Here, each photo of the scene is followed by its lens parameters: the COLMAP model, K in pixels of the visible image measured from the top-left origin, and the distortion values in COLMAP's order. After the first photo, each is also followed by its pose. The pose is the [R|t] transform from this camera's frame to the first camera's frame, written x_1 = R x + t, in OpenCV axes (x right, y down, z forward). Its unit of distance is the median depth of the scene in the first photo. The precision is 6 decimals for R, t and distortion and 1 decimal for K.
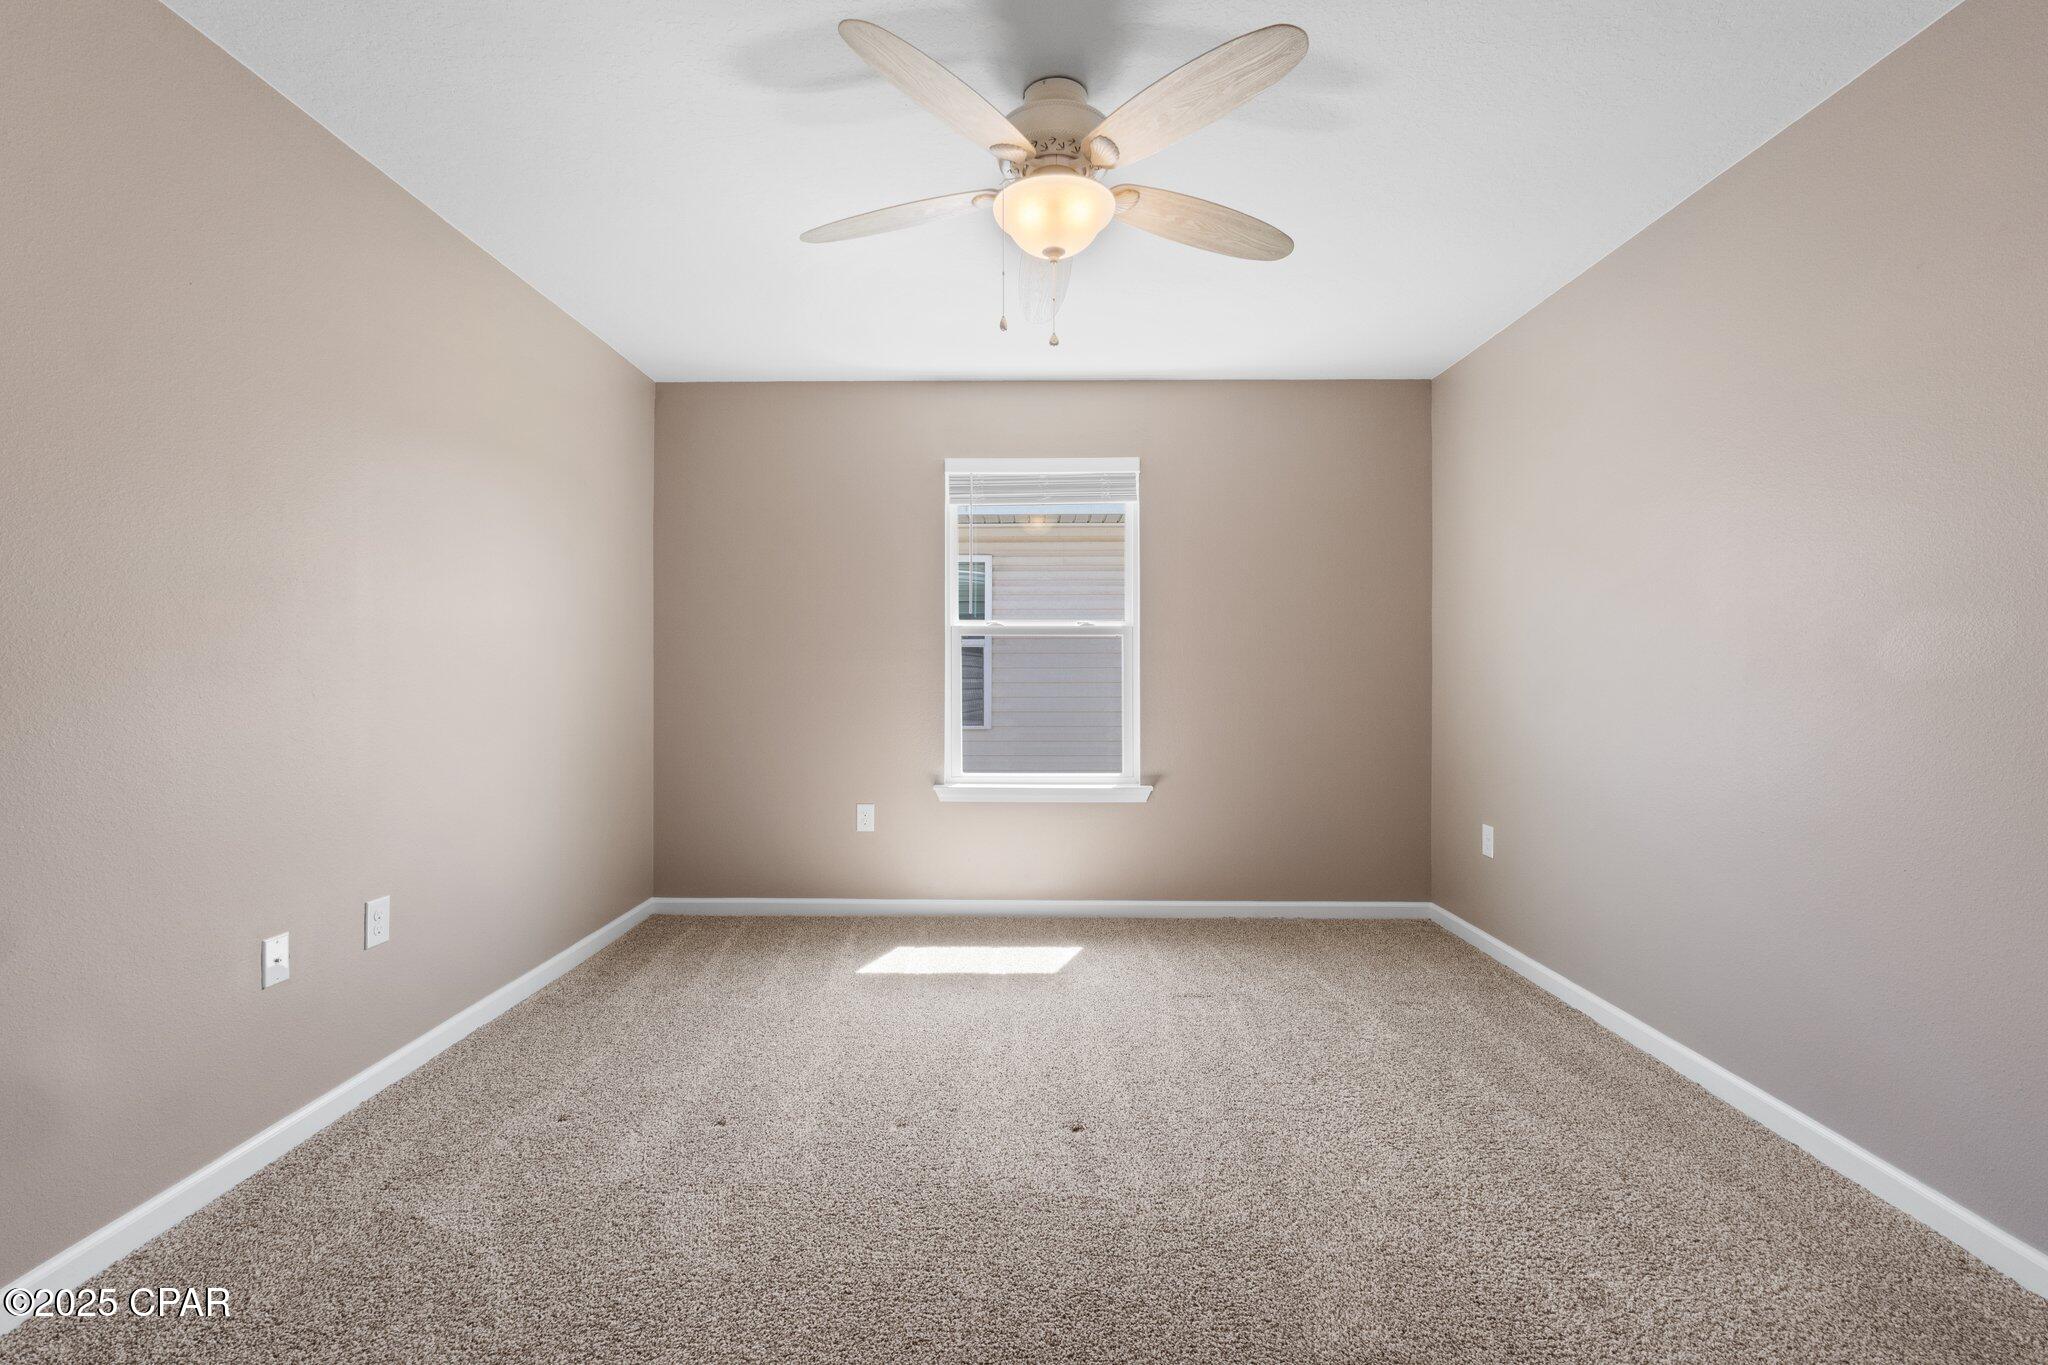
lens RADIAL K [[867.3, 0, 1024.3], [0, 867.3, 670.4], [0, 0, 1]] dist [-0.009146, 0.000685]
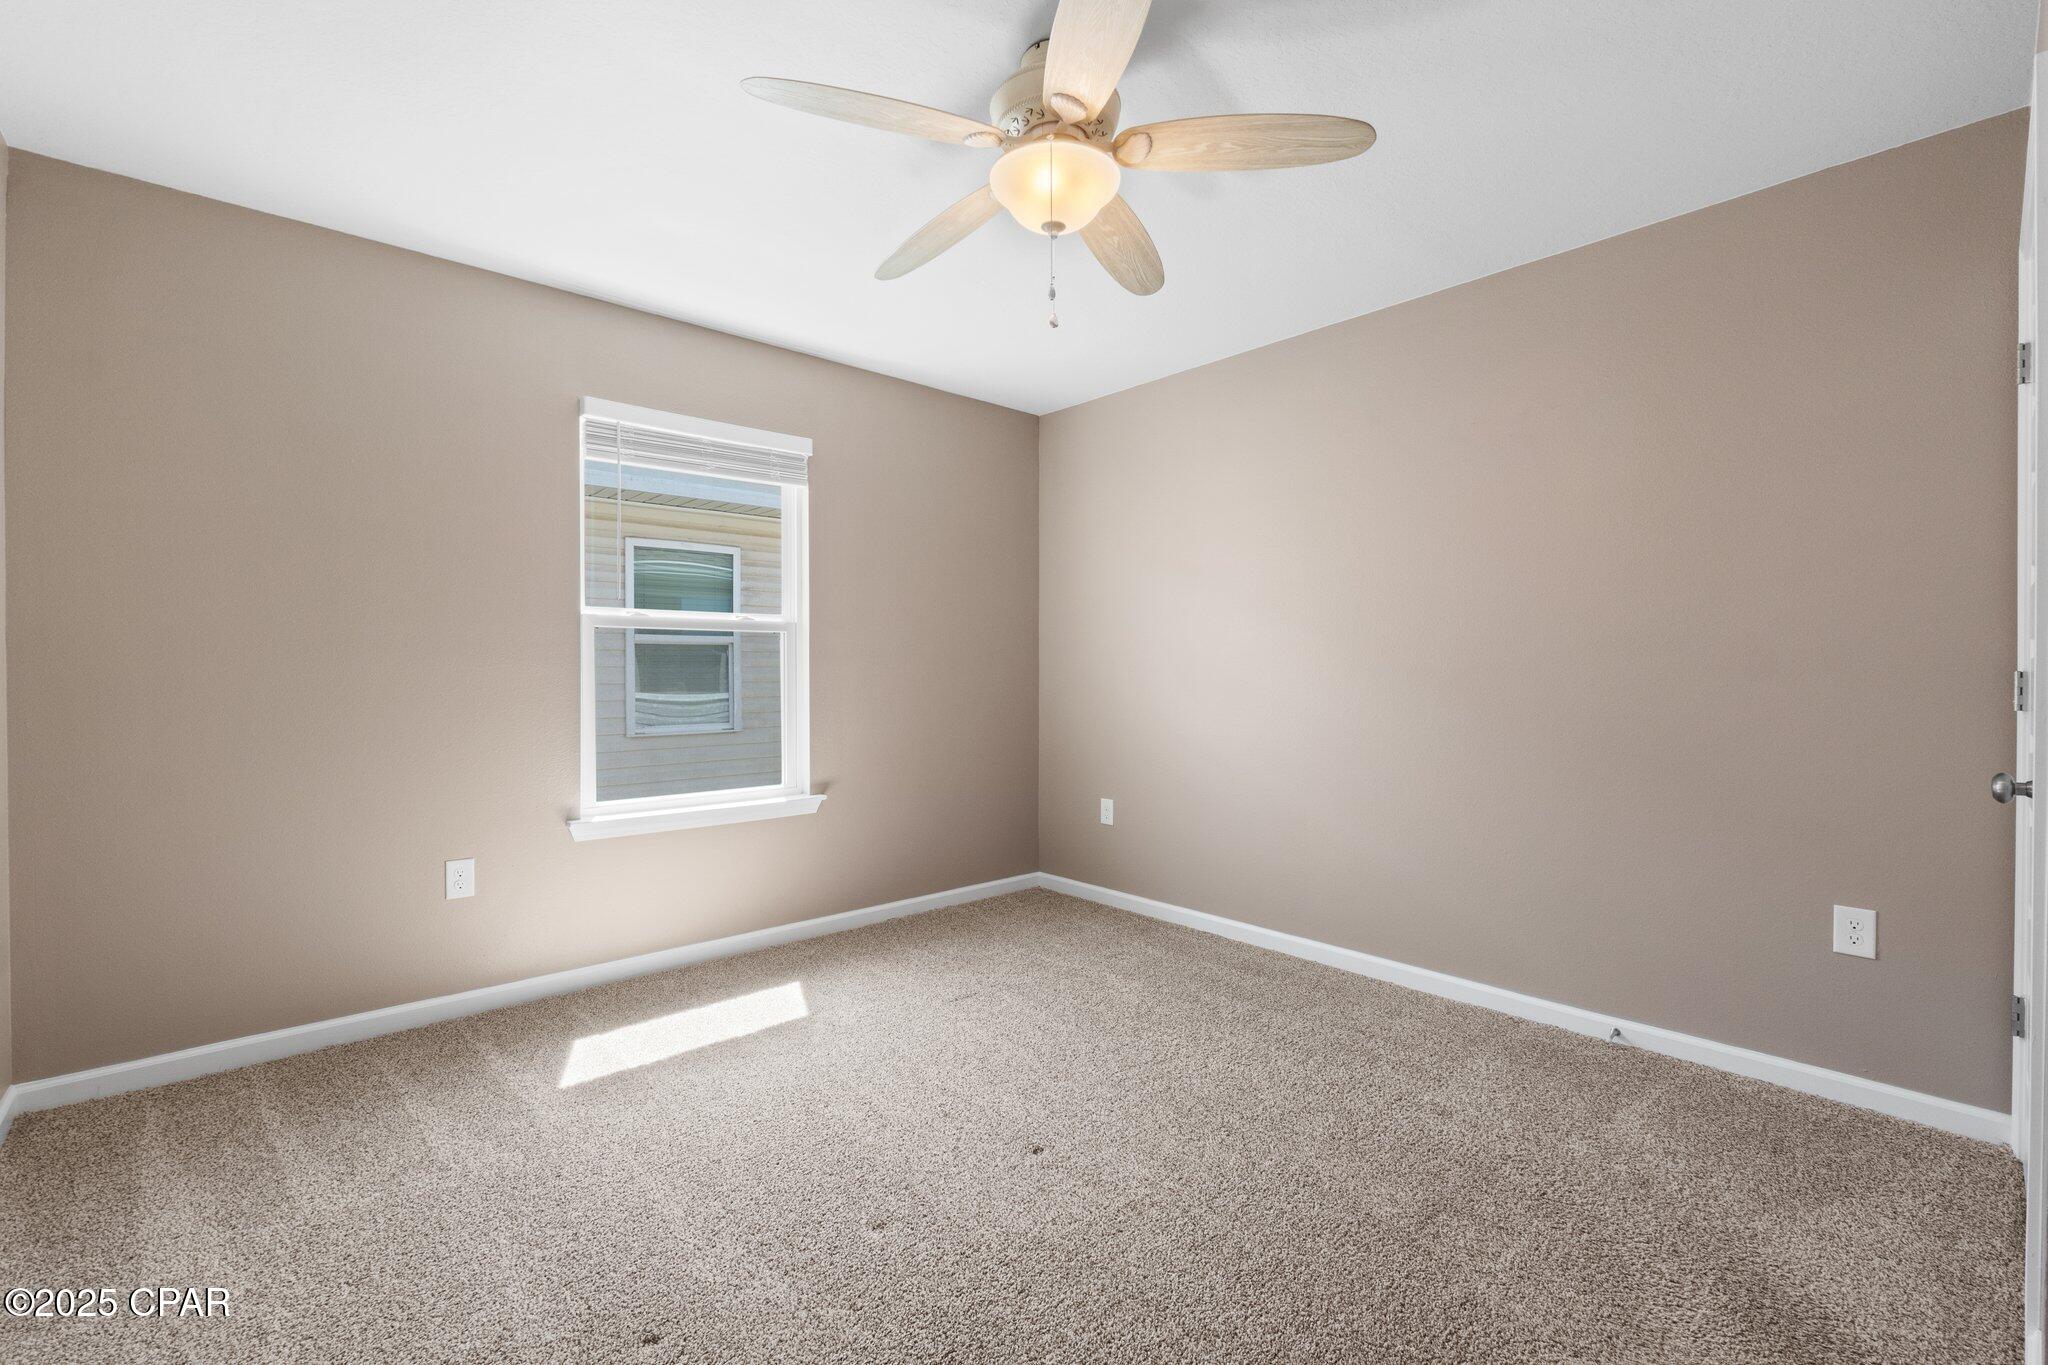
lens RADIAL K [[867.3, 0, 1024.3], [0, 867.3, 686.3], [0, 0, 1]] dist [-0.009146, 0.000685]
pose [[0.737579, -0.016361, 0.675063, -0.351288], [0.000366, 0.999716, 0.023829, -0.006427], [-0.675261, -0.017328, 0.737376, 0.182374]]
